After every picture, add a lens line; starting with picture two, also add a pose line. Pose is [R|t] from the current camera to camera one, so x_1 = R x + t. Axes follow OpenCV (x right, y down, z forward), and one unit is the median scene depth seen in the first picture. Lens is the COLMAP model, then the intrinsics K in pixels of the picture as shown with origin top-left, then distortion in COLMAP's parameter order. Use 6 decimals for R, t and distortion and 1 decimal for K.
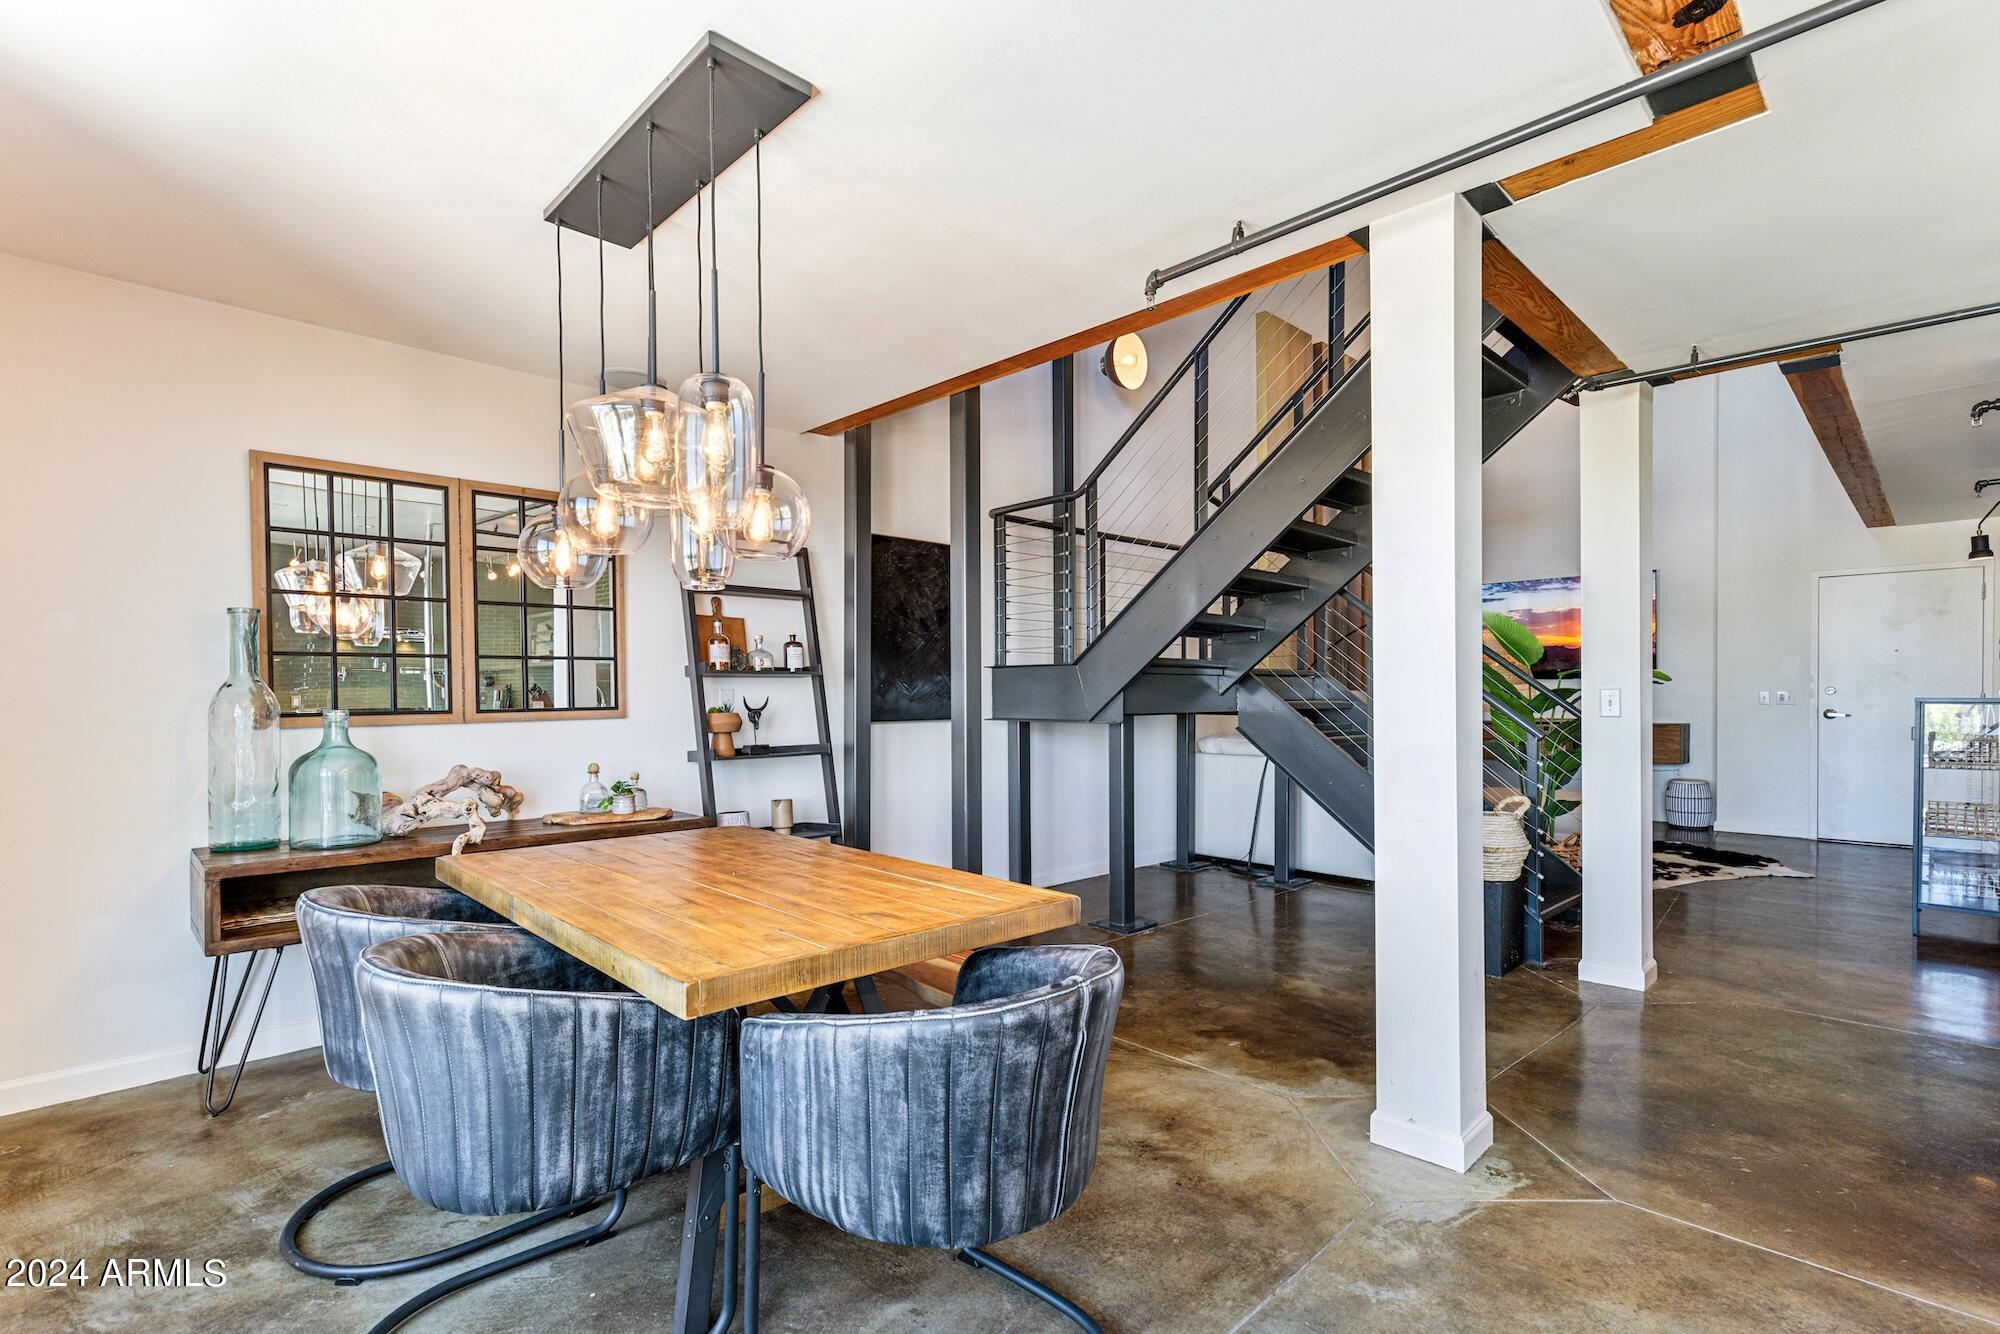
lens RADIAL K [[914.2, 0, 1012.7], [0, 914.2, 678.7], [0, 0, 1]] dist [0.009968, -0.000225]
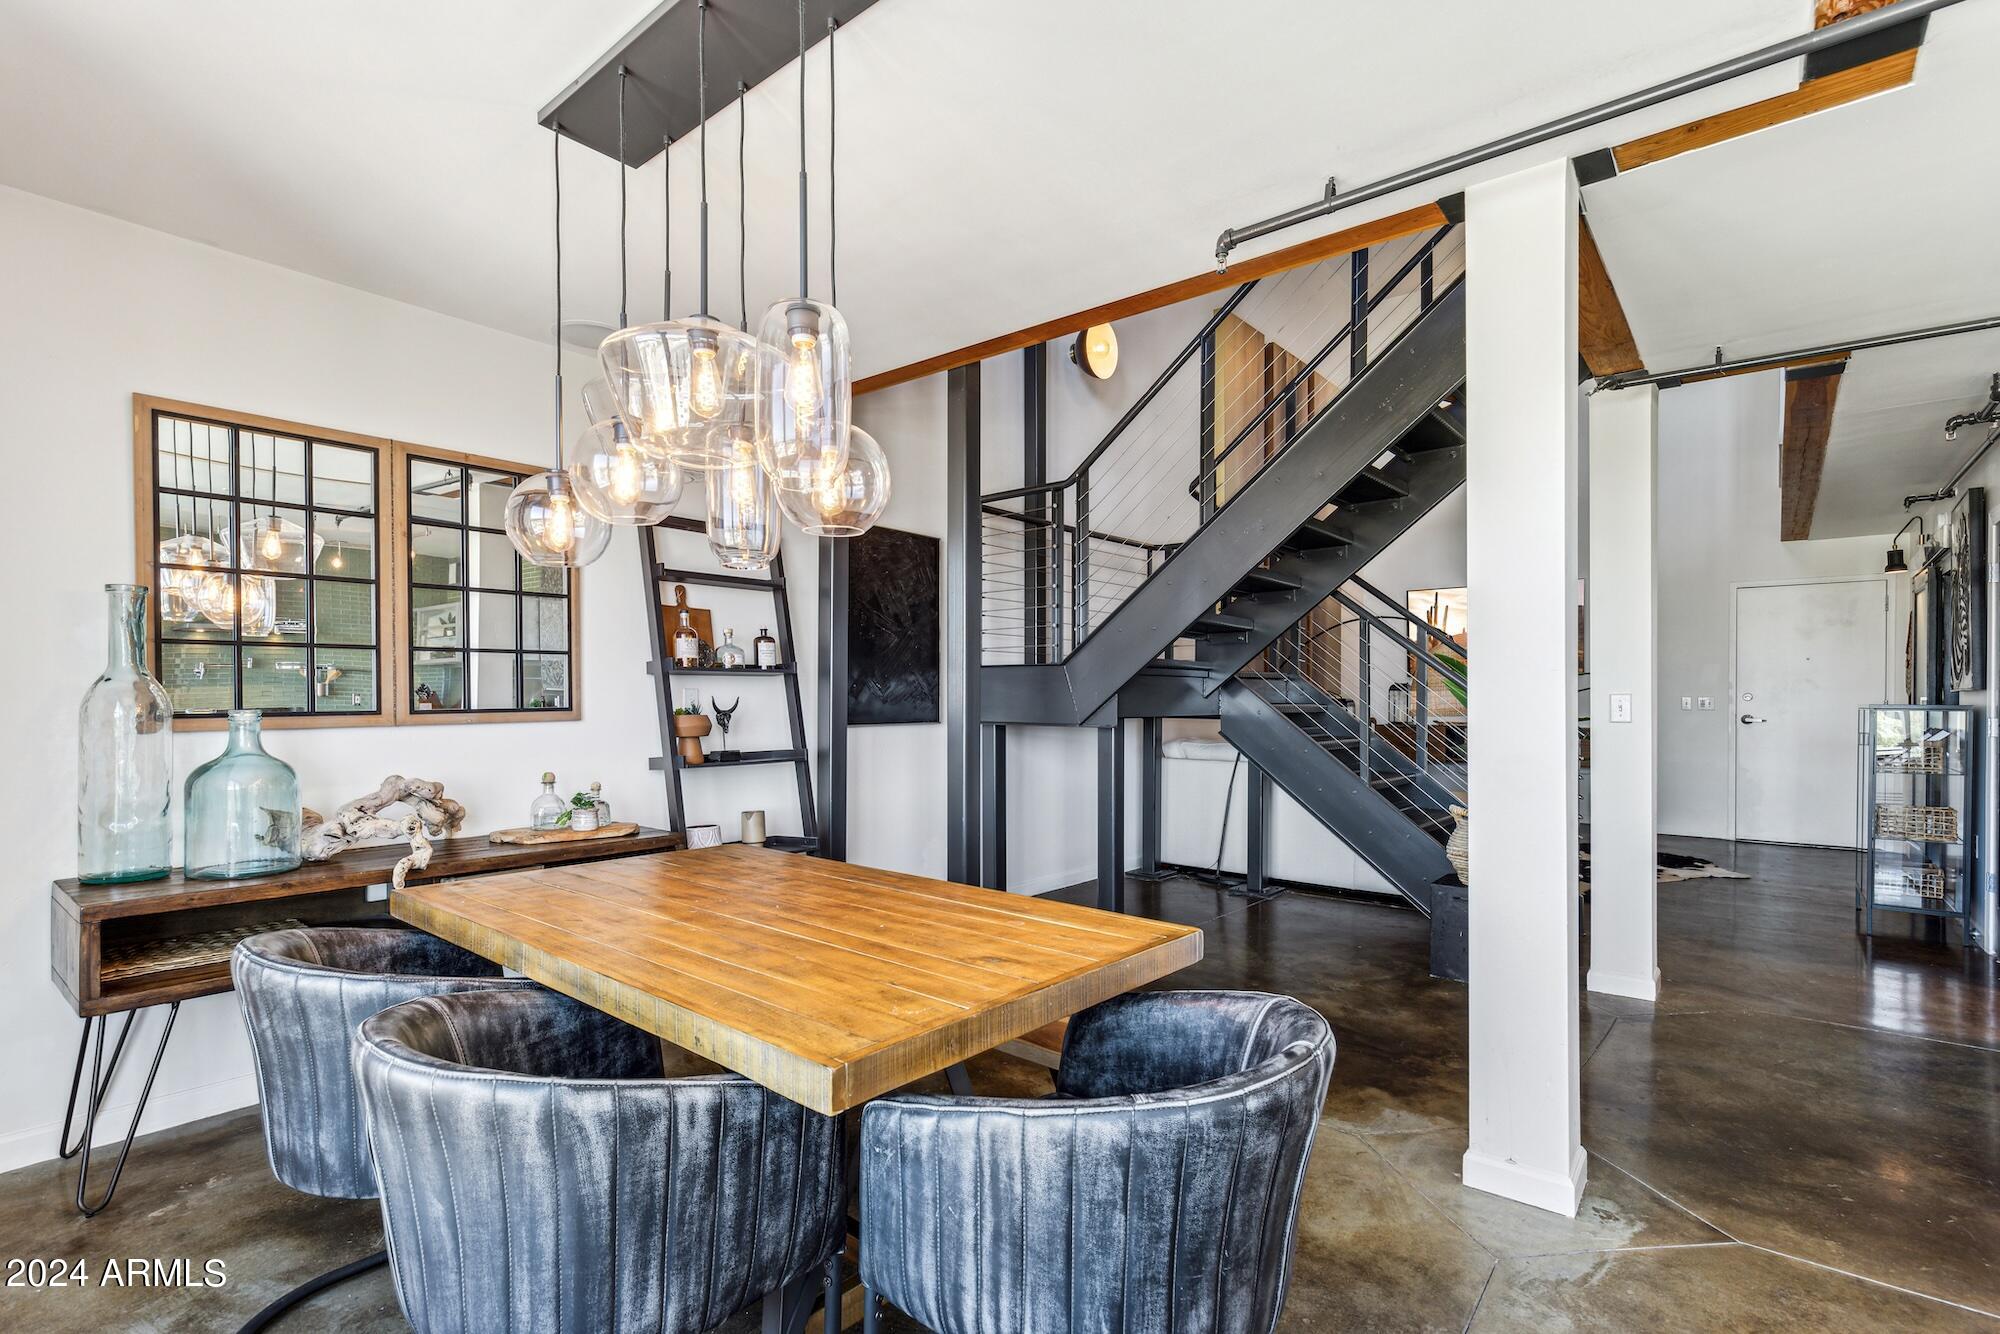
lens RADIAL K [[914.2, 0, 990.5], [0, 914.2, 677.4], [0, 0, 1]] dist [0.009968, -0.000225]
pose [[0.995197, 0.007700, 0.097591, -0.159877], [-0.007320, 0.999964, -0.004251, 0.003447], [-0.097621, 0.003516, 0.995217, 0.116747]]
